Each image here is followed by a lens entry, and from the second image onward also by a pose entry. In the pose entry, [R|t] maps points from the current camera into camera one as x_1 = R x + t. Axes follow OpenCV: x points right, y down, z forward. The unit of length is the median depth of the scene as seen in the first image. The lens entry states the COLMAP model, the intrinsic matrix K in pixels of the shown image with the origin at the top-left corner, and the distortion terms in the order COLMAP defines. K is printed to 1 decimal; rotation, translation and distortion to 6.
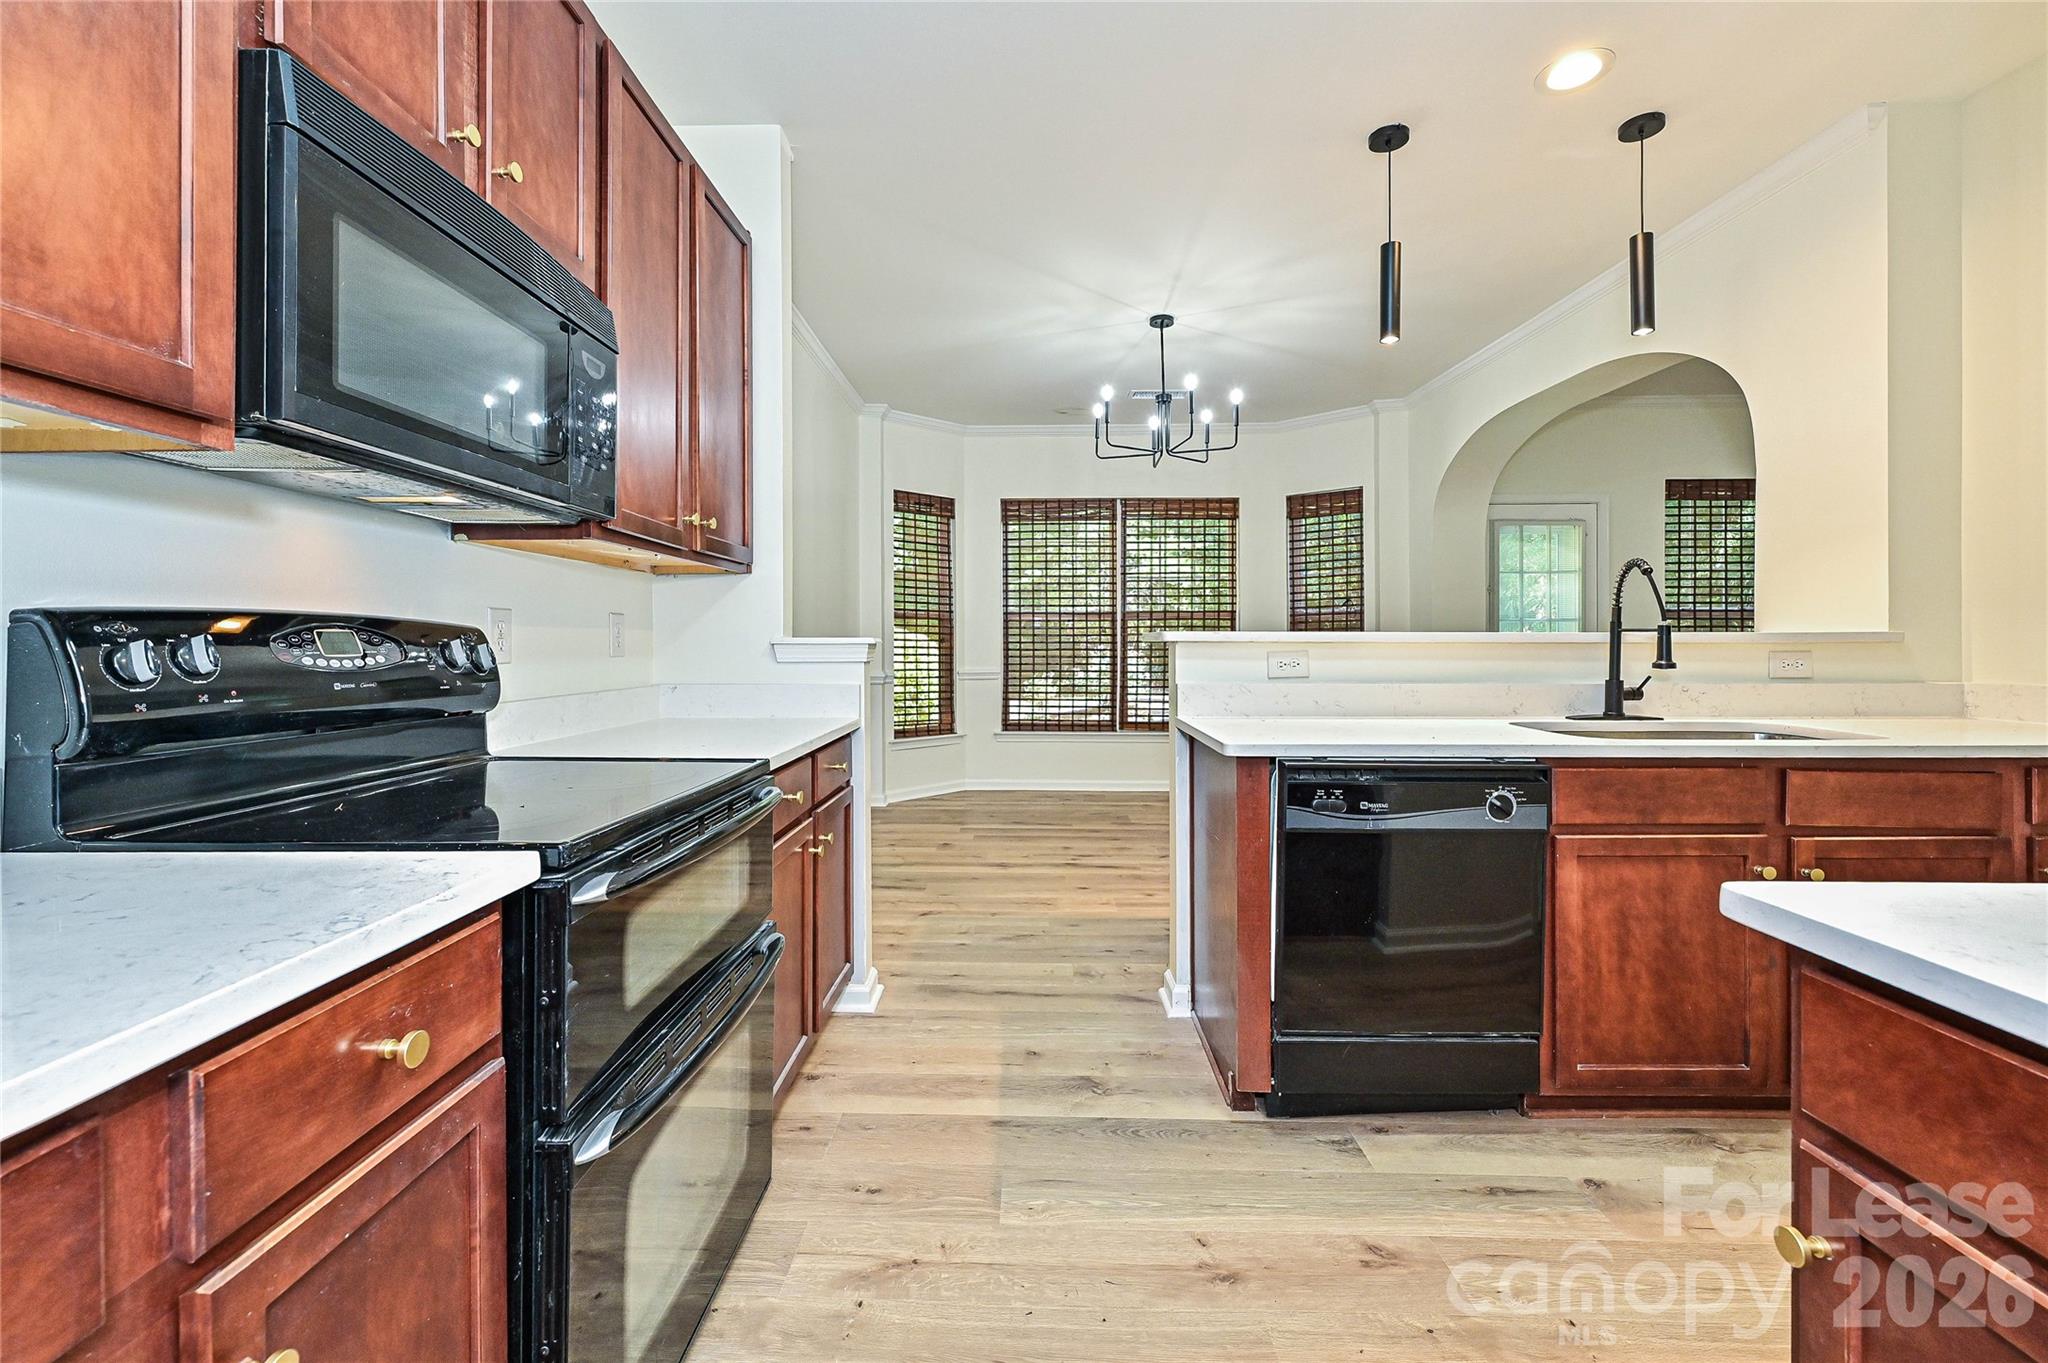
lens RADIAL K [[822.4, 0, 1012.3], [0, 822.4, 655.6], [0, 0, 1]] dist [-0.006520, 0.001089]
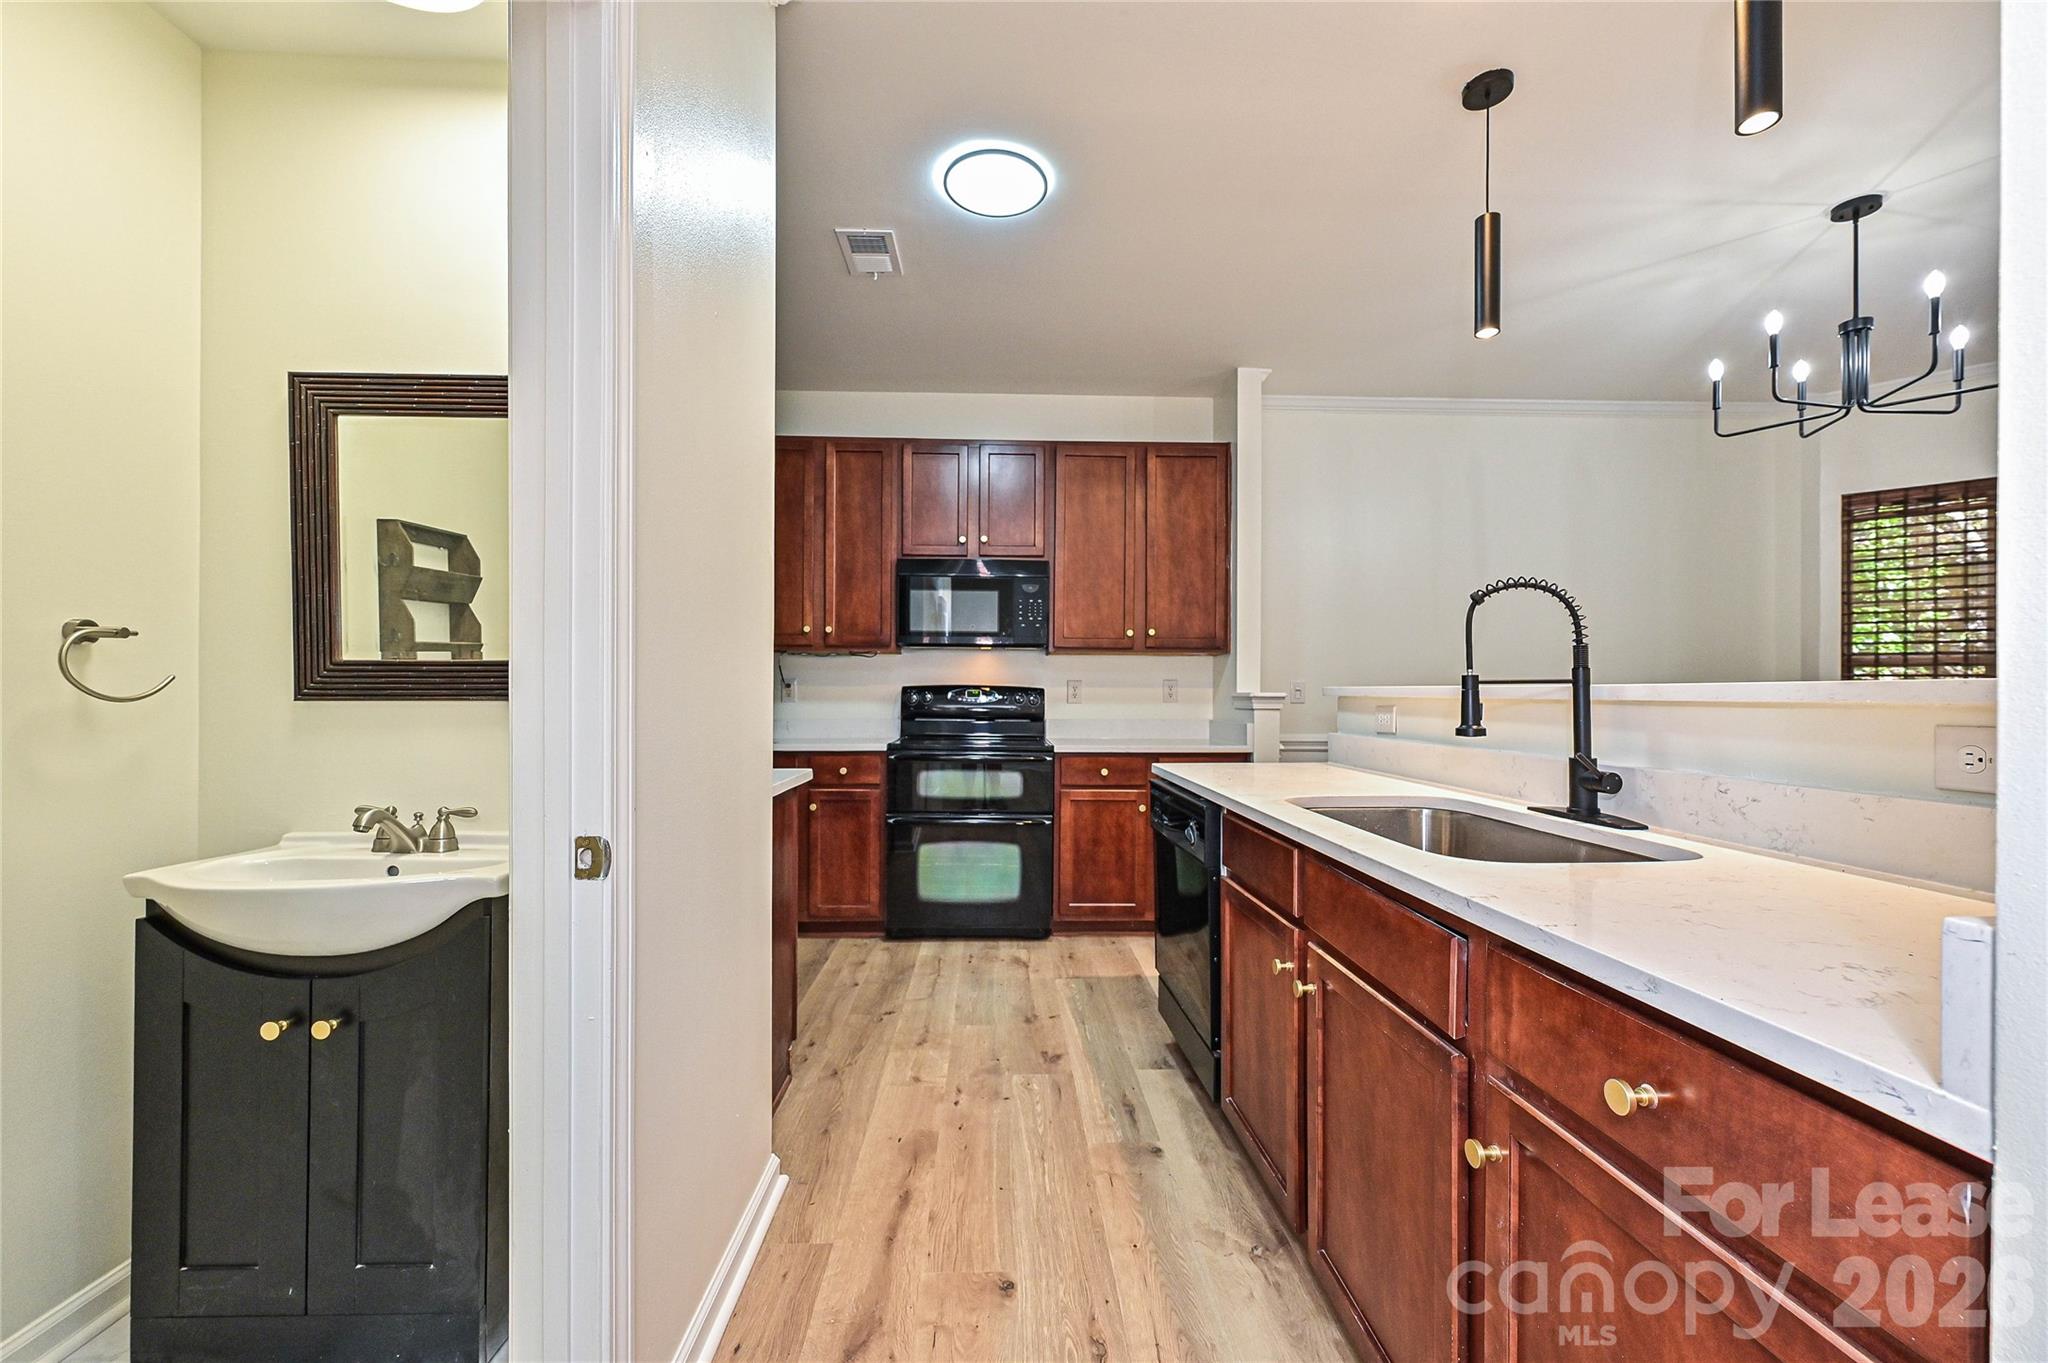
lens RADIAL K [[822.4, 0, 1022.5], [0, 822.4, 705.3], [0, 0, 1]] dist [-0.006520, 0.001089]
pose [[0.070504, 0.015991, -0.997383, 0.881271], [-0.019465, 0.999703, 0.014653, -0.008755], [0.997322, 0.018381, 0.070794, 0.331941]]
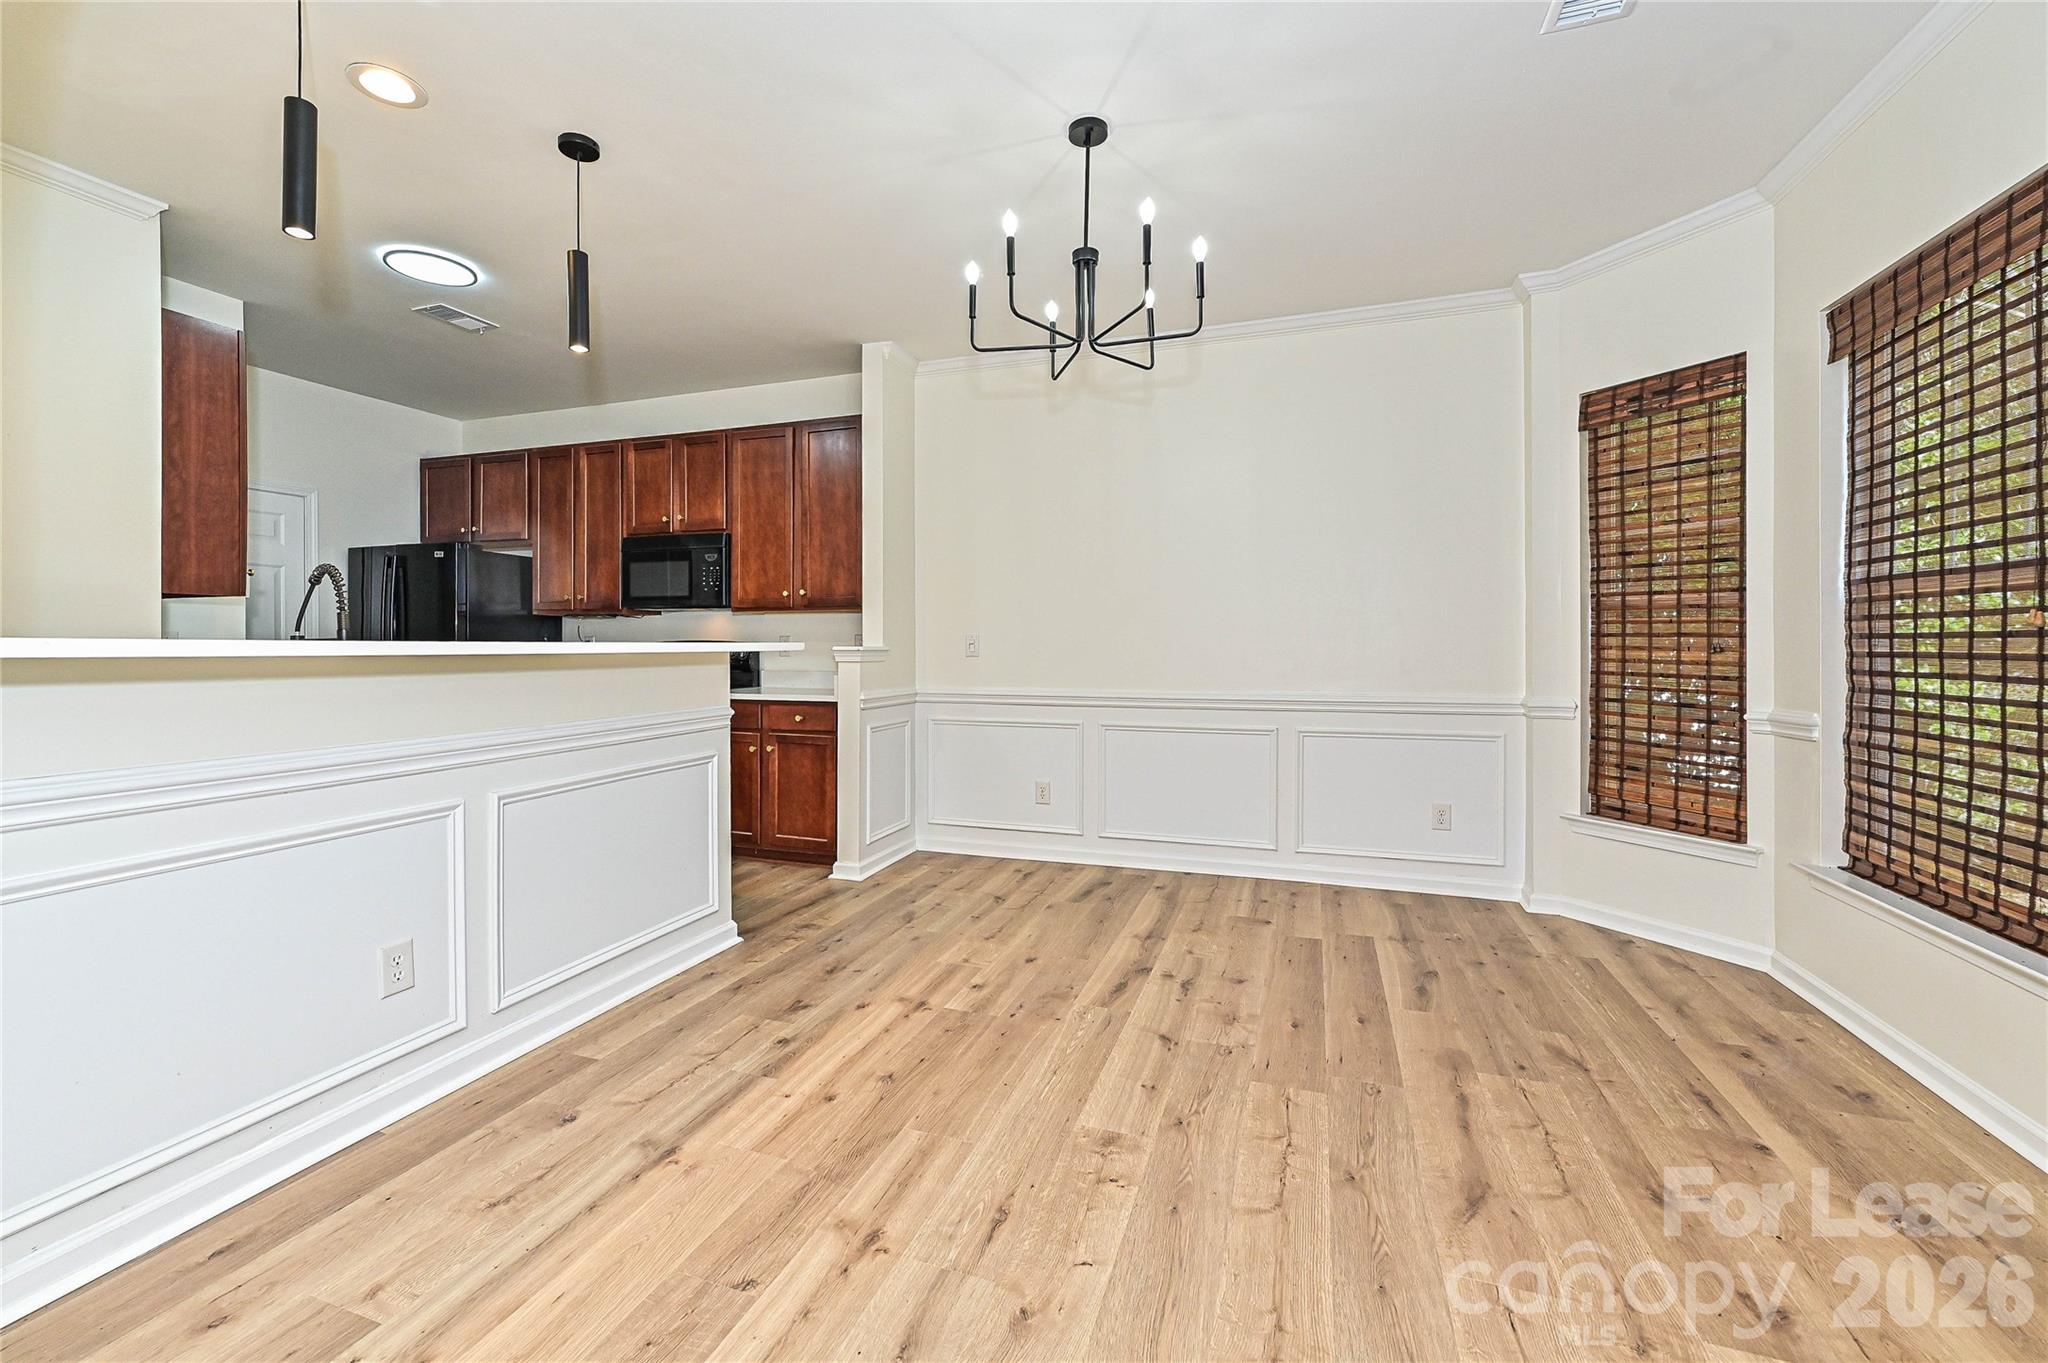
lens RADIAL K [[822.4, 0, 1018.4], [0, 822.4, 662.0], [0, 0, 1]] dist [-0.006520, 0.001089]
pose [[-0.300318, 0.019955, -0.953630, 0.871703], [-0.017475, 0.999498, 0.026418, -0.027595], [0.953679, 0.024599, -0.299819, 1.263762]]
